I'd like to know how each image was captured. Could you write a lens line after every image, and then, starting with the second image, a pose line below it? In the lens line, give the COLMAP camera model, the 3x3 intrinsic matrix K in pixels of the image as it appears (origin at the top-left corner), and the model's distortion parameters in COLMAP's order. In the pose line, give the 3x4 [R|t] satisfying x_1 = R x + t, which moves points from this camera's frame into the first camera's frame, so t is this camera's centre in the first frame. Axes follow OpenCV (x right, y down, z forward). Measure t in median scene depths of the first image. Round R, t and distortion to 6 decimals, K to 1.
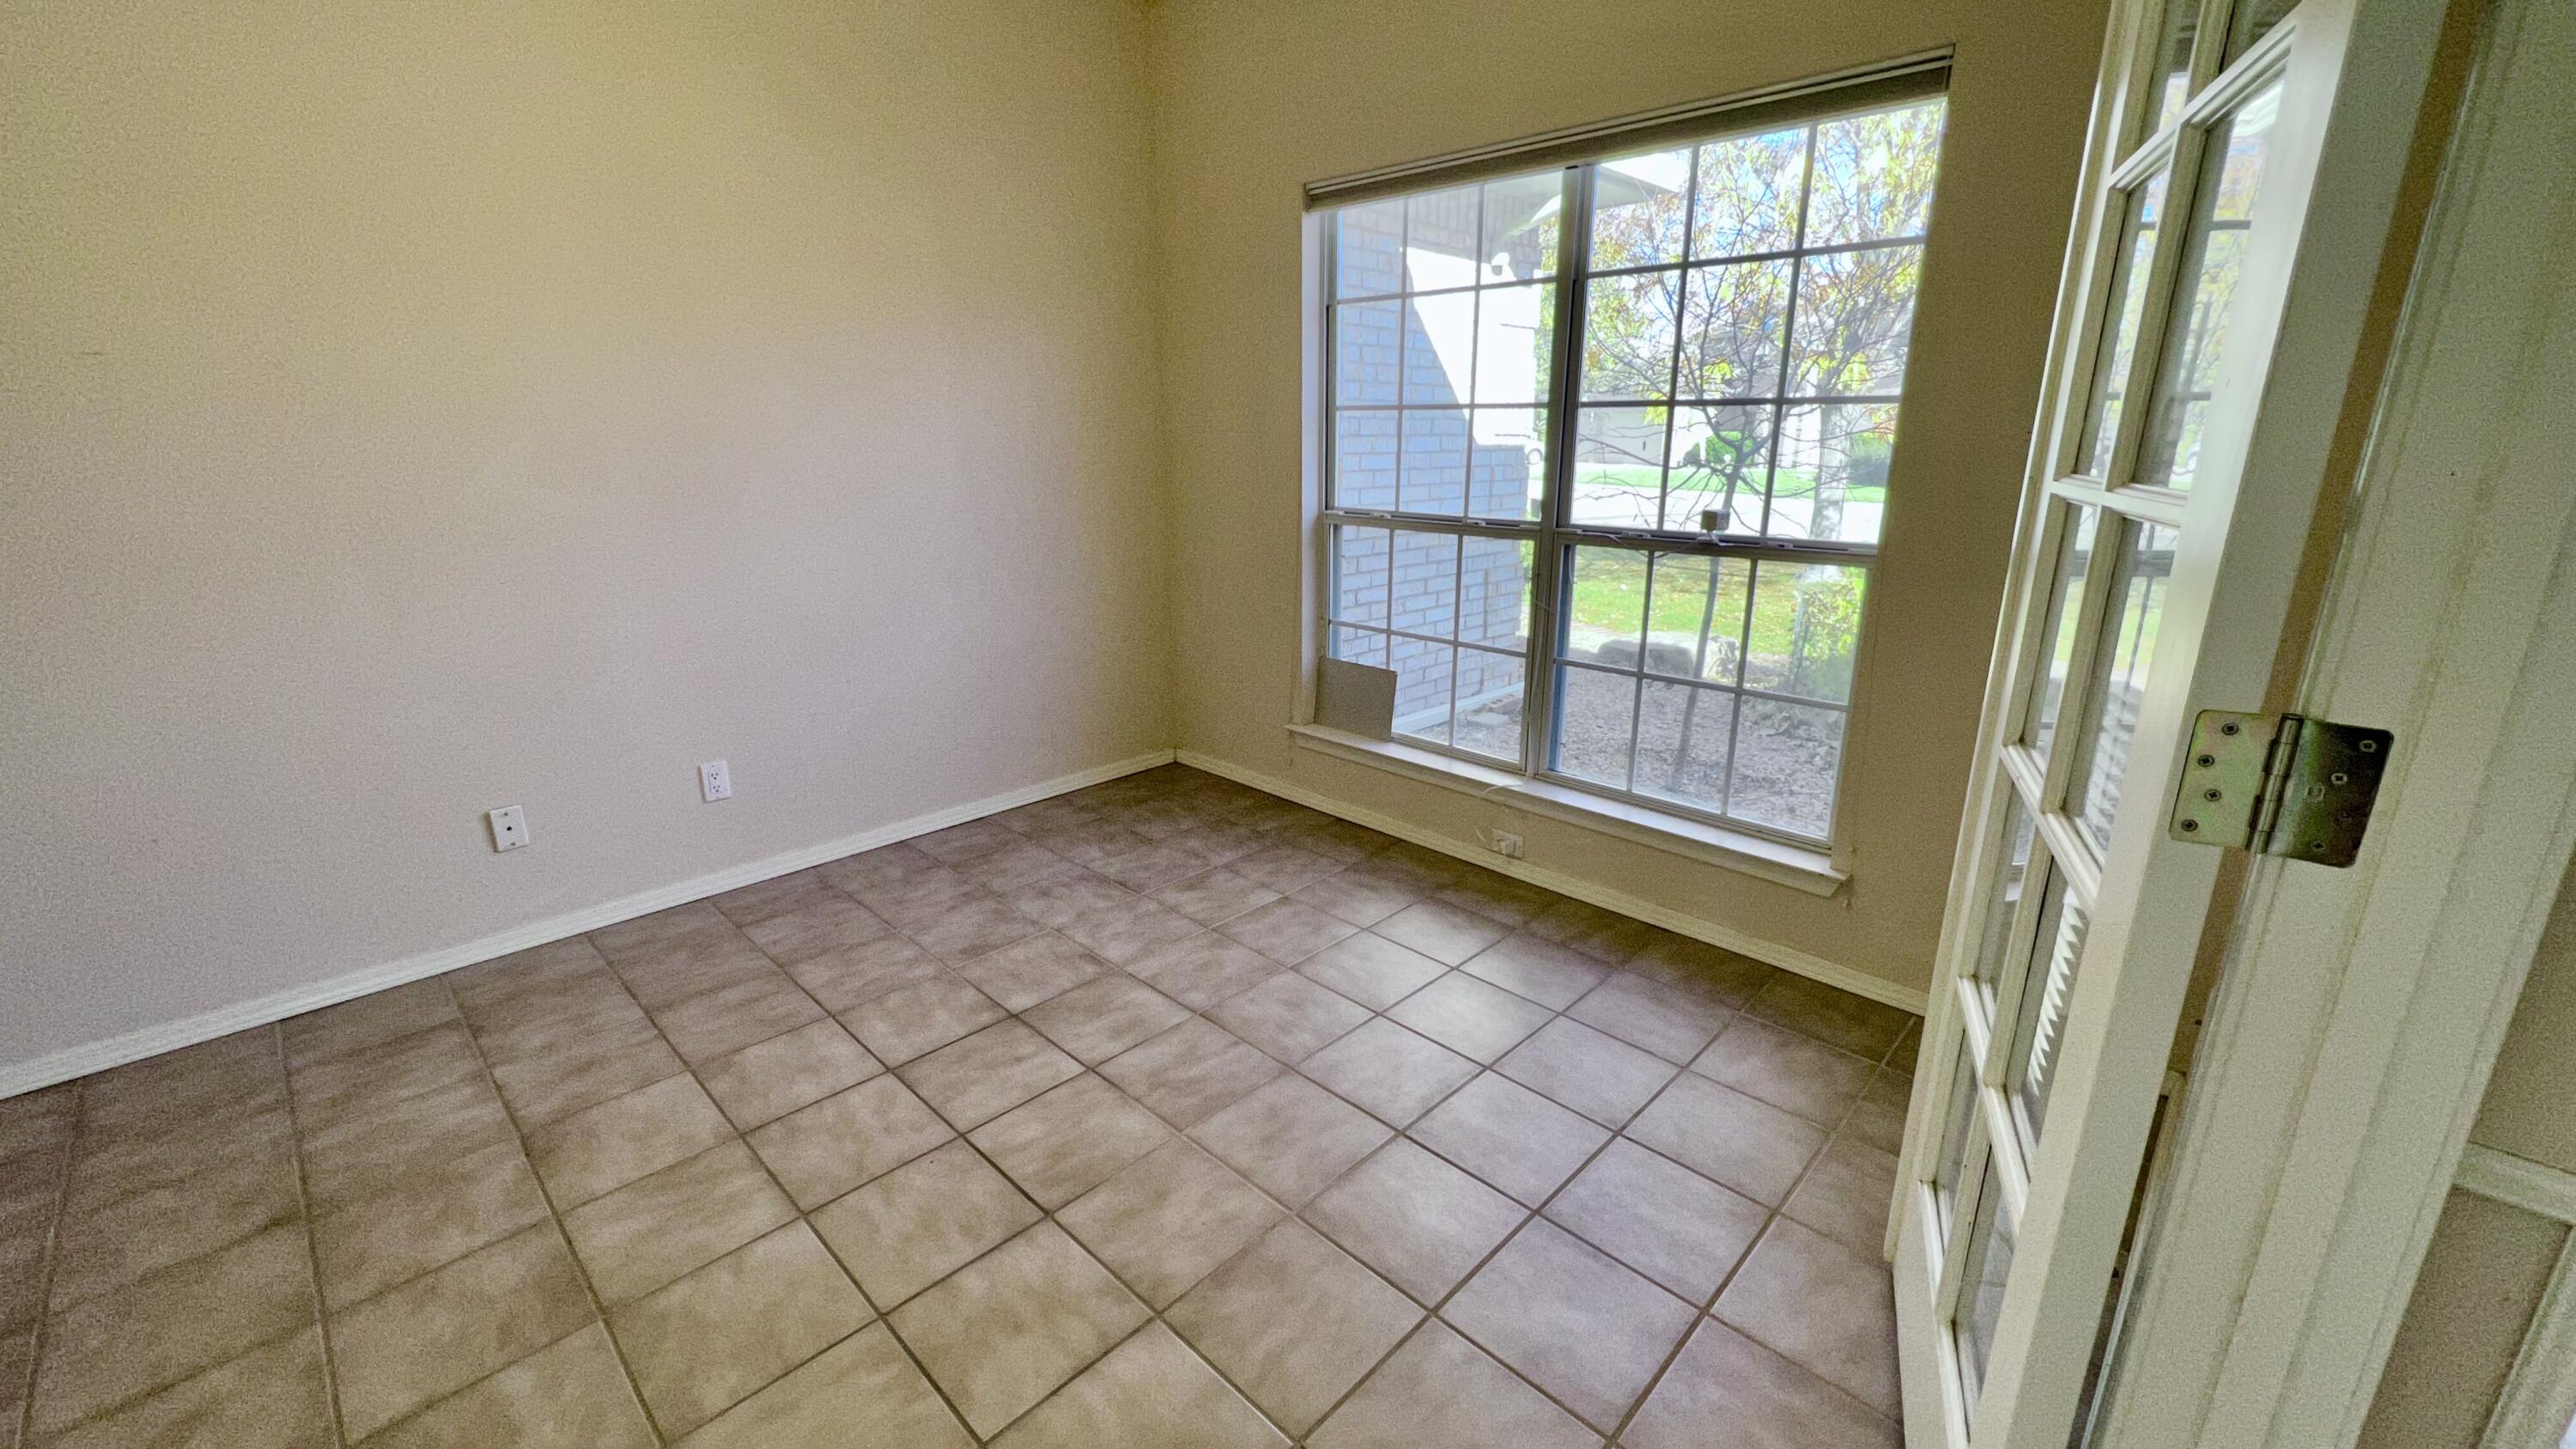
lens RADIAL K [[1030.9, 0, 1288.0], [0, 1030.9, 724.5], [0, 0, 1]] dist [0.000809, -0.000481]
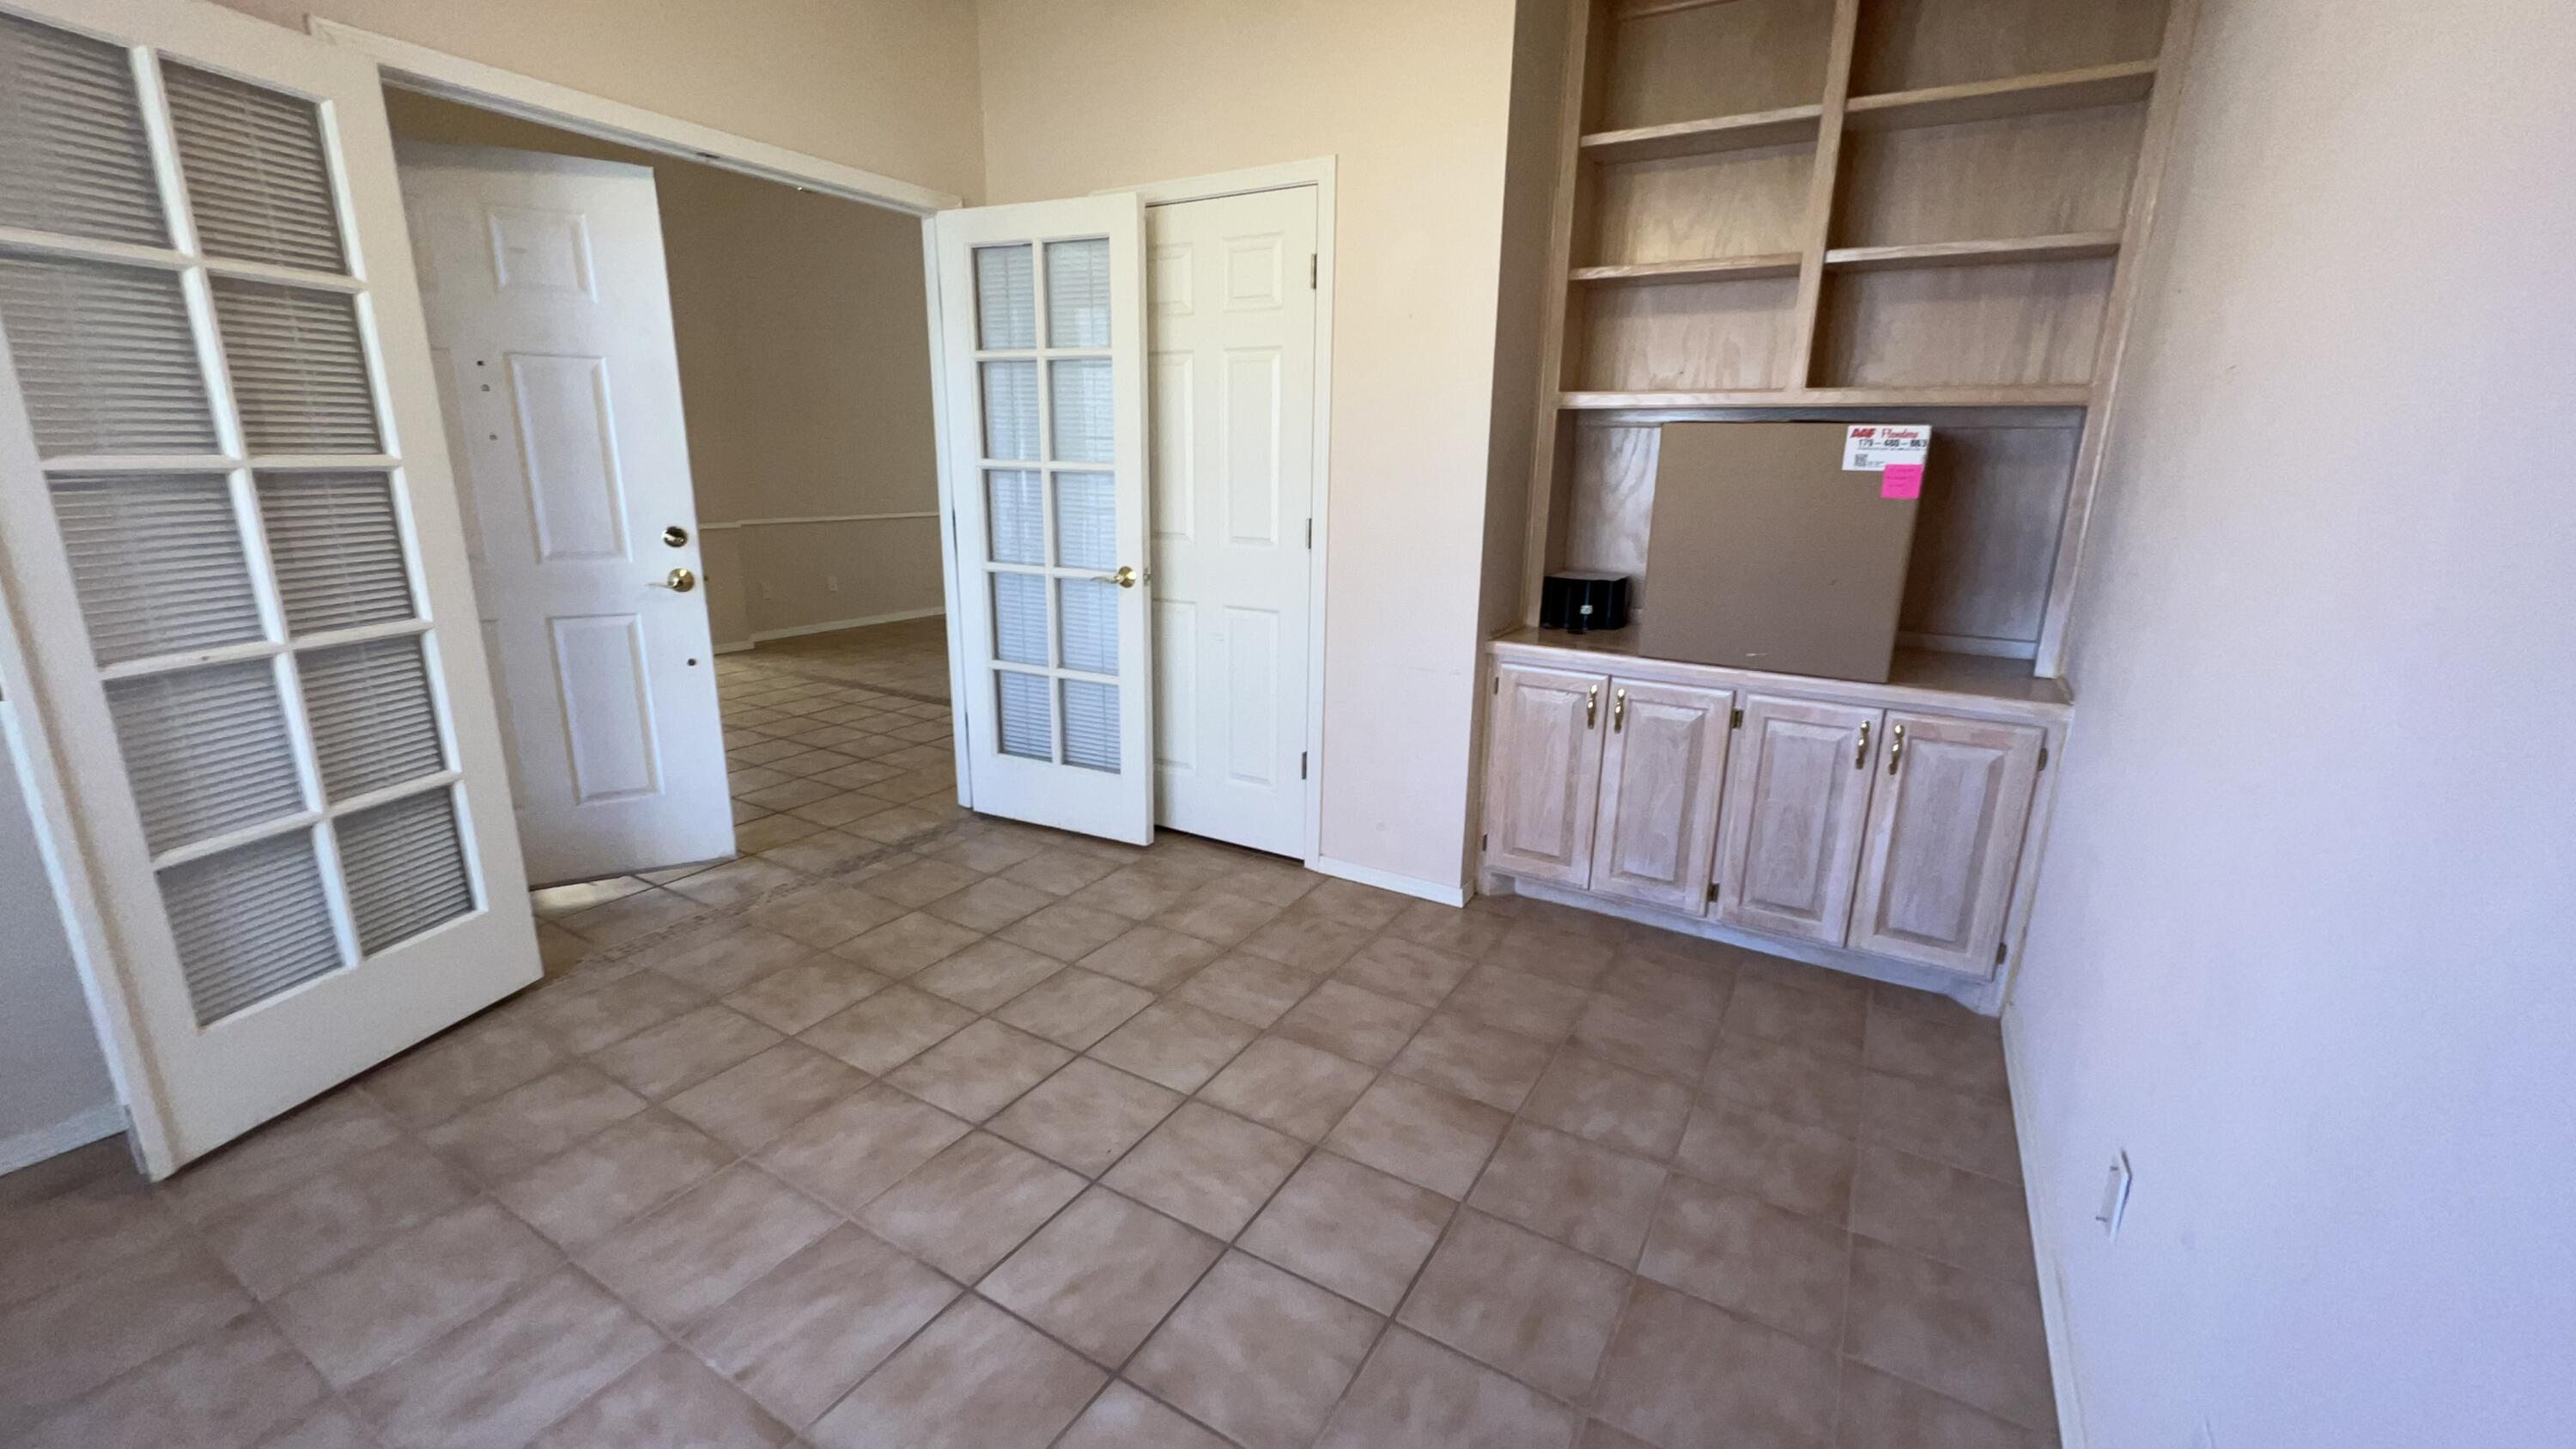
lens RADIAL K [[1034.8, 0, 1293.6], [0, 1034.8, 728.2], [0, 0, 1]] dist [-0.001683, -0.000356]
pose [[-0.971993, 0.042604, -0.231114, -0.288830], [-0.081708, 0.860813, 0.502320, -0.453560], [0.220347, 0.507135, -0.833223, 1.605161]]
